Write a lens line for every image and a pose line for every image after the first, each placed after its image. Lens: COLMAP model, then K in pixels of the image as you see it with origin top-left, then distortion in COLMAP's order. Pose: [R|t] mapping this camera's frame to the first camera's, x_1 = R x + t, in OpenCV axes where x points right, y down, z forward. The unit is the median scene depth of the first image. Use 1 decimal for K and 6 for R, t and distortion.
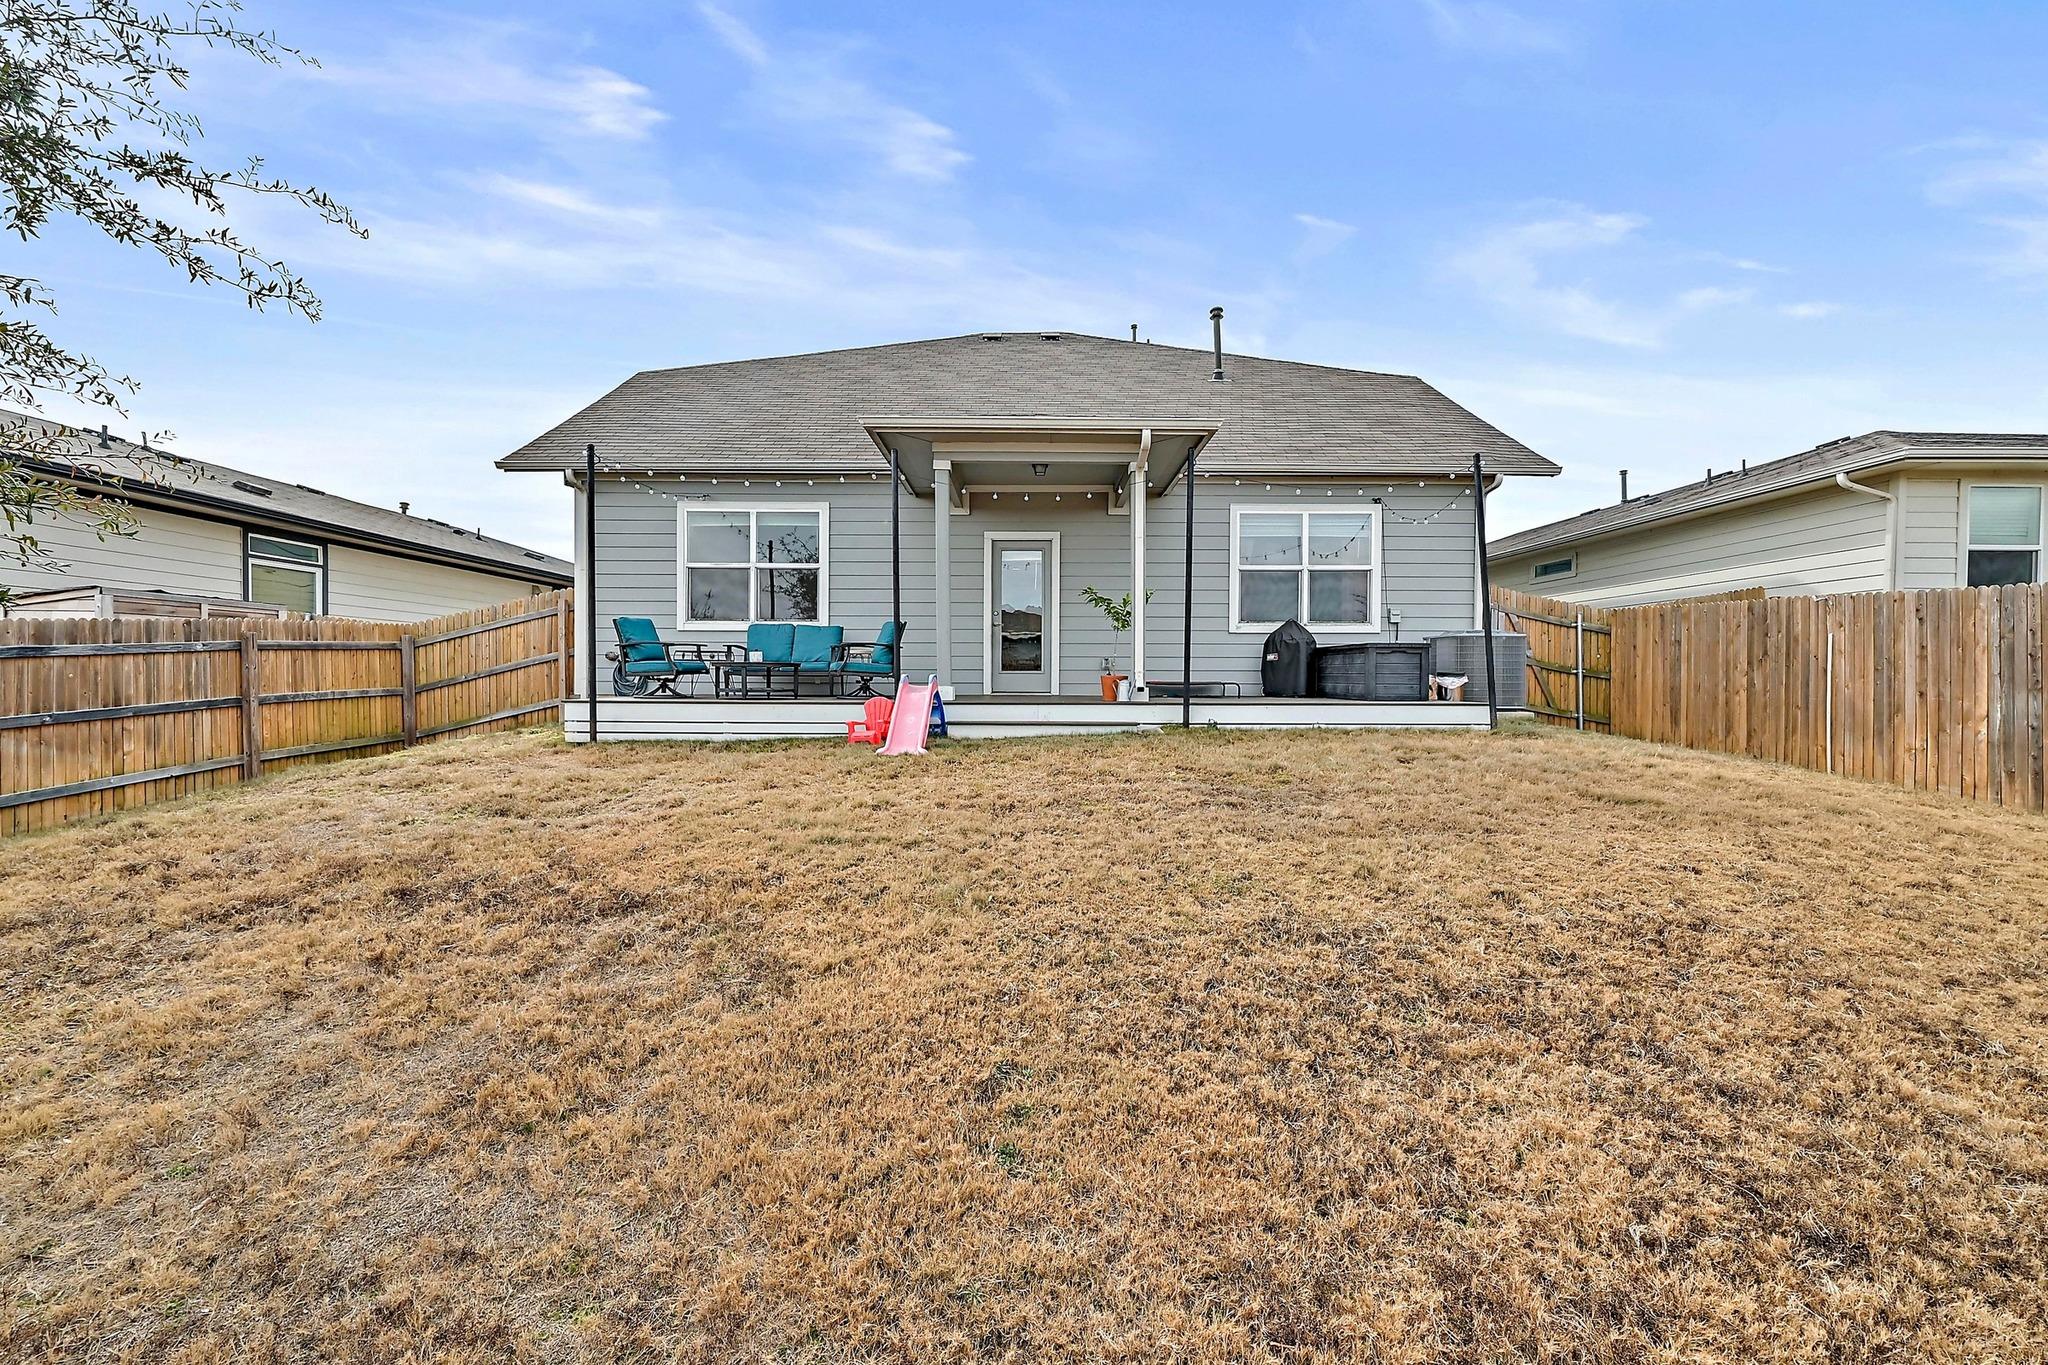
lens RADIAL K [[787.9, 0, 1024.0], [0, 787.9, 682.5], [0, 0, 1]] dist [0.000182, 0.000046]
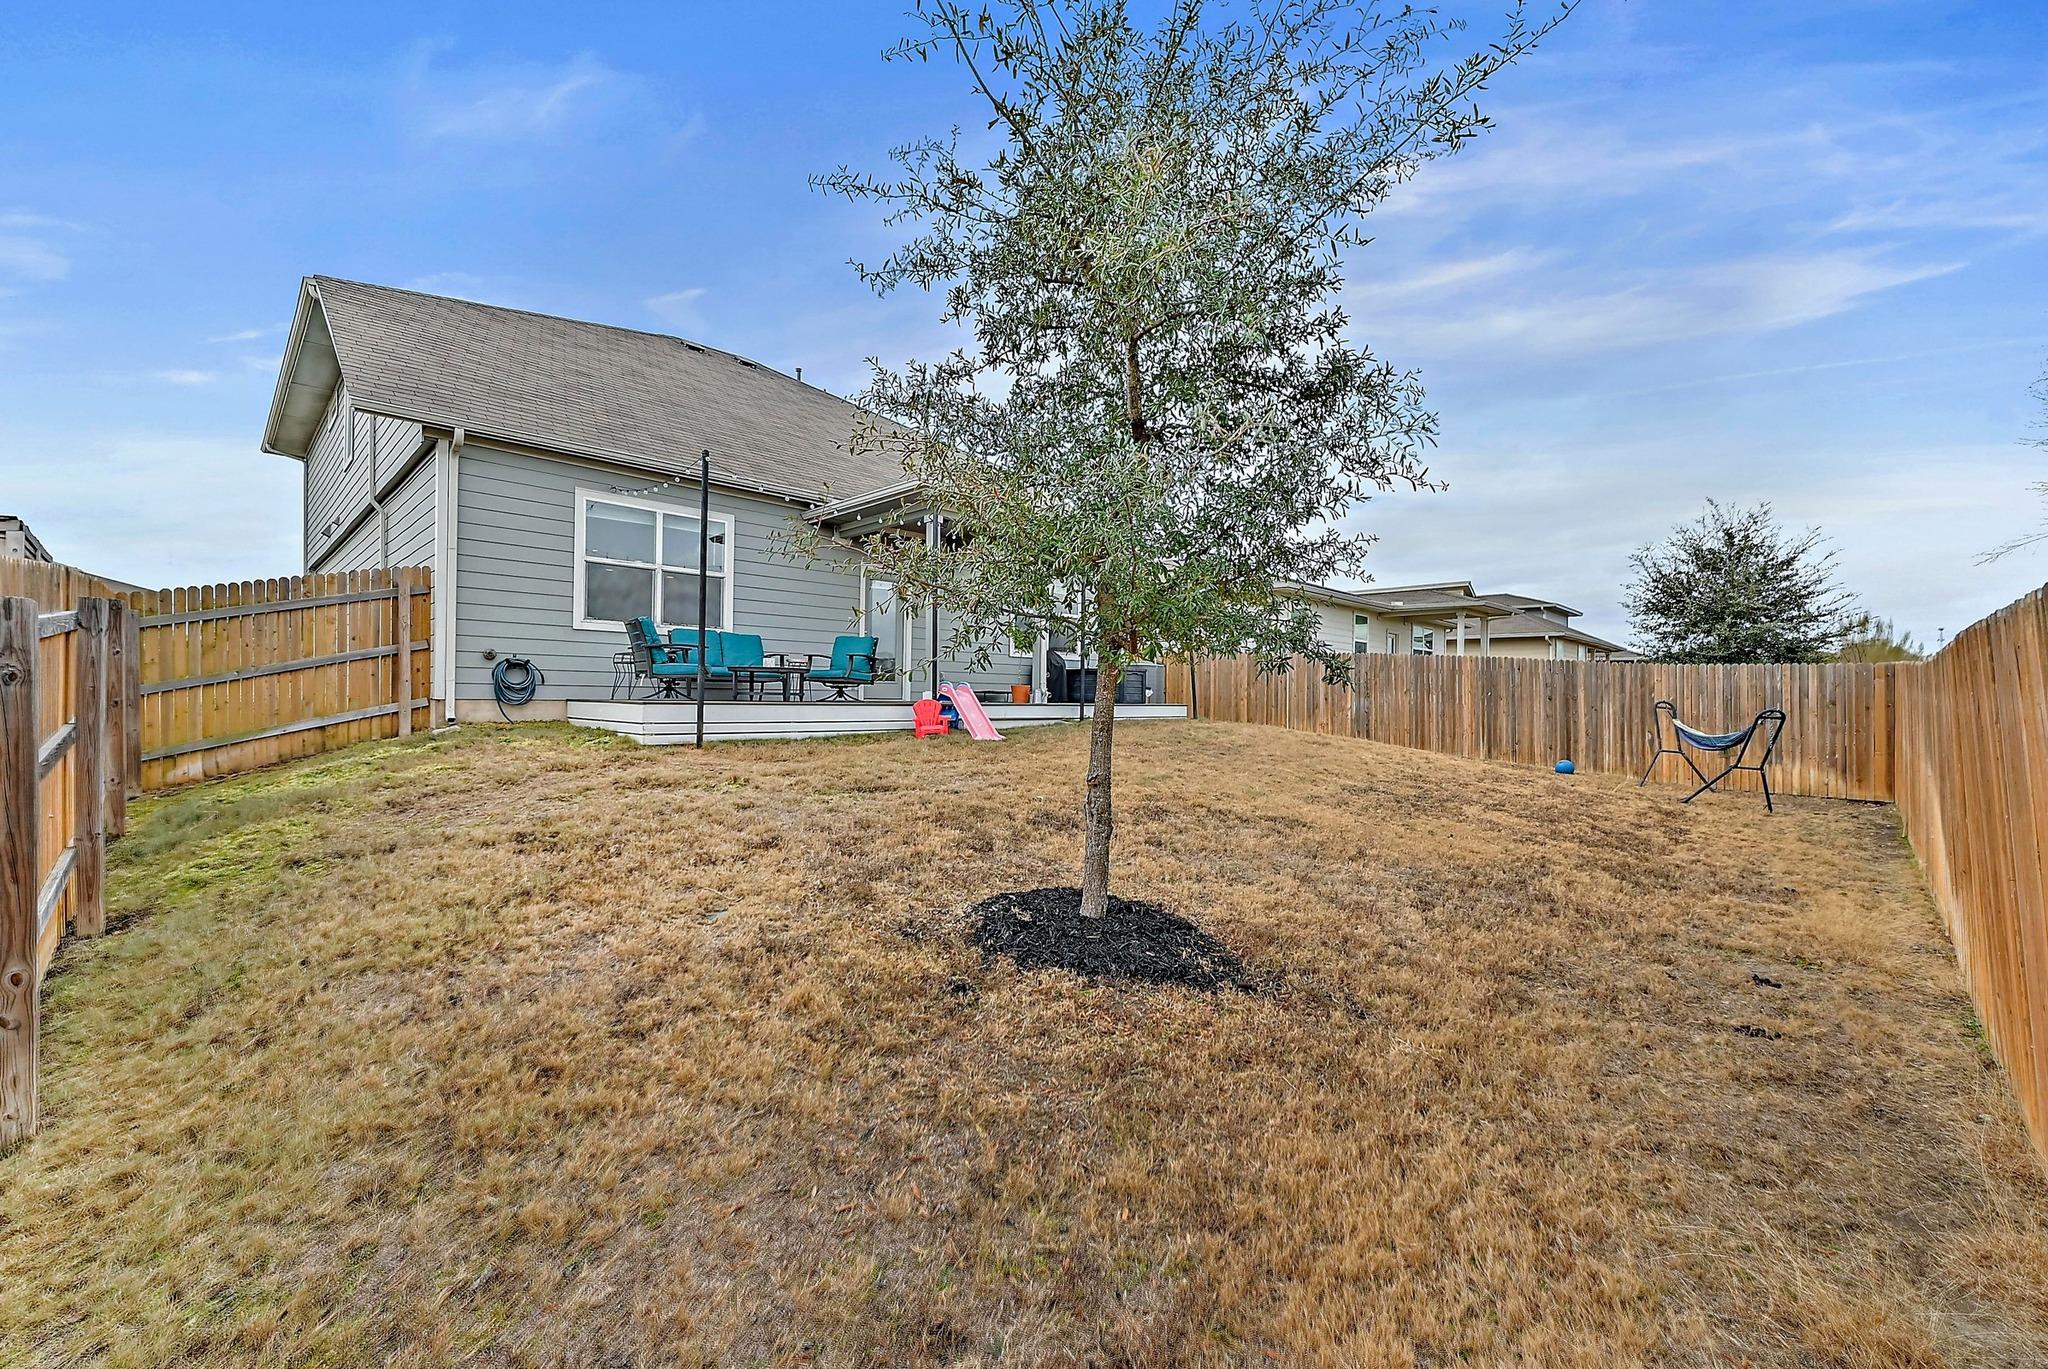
lens RADIAL K [[787.9, 0, 1024.0], [0, 787.9, 684.5], [0, 0, 1]] dist [0.000182, 0.000046]
pose [[0.693672, 0.011878, 0.720193, -0.733060], [-0.010577, 0.999924, -0.006304, -0.001216], [-0.720214, -0.003245, 0.693745, -0.007382]]
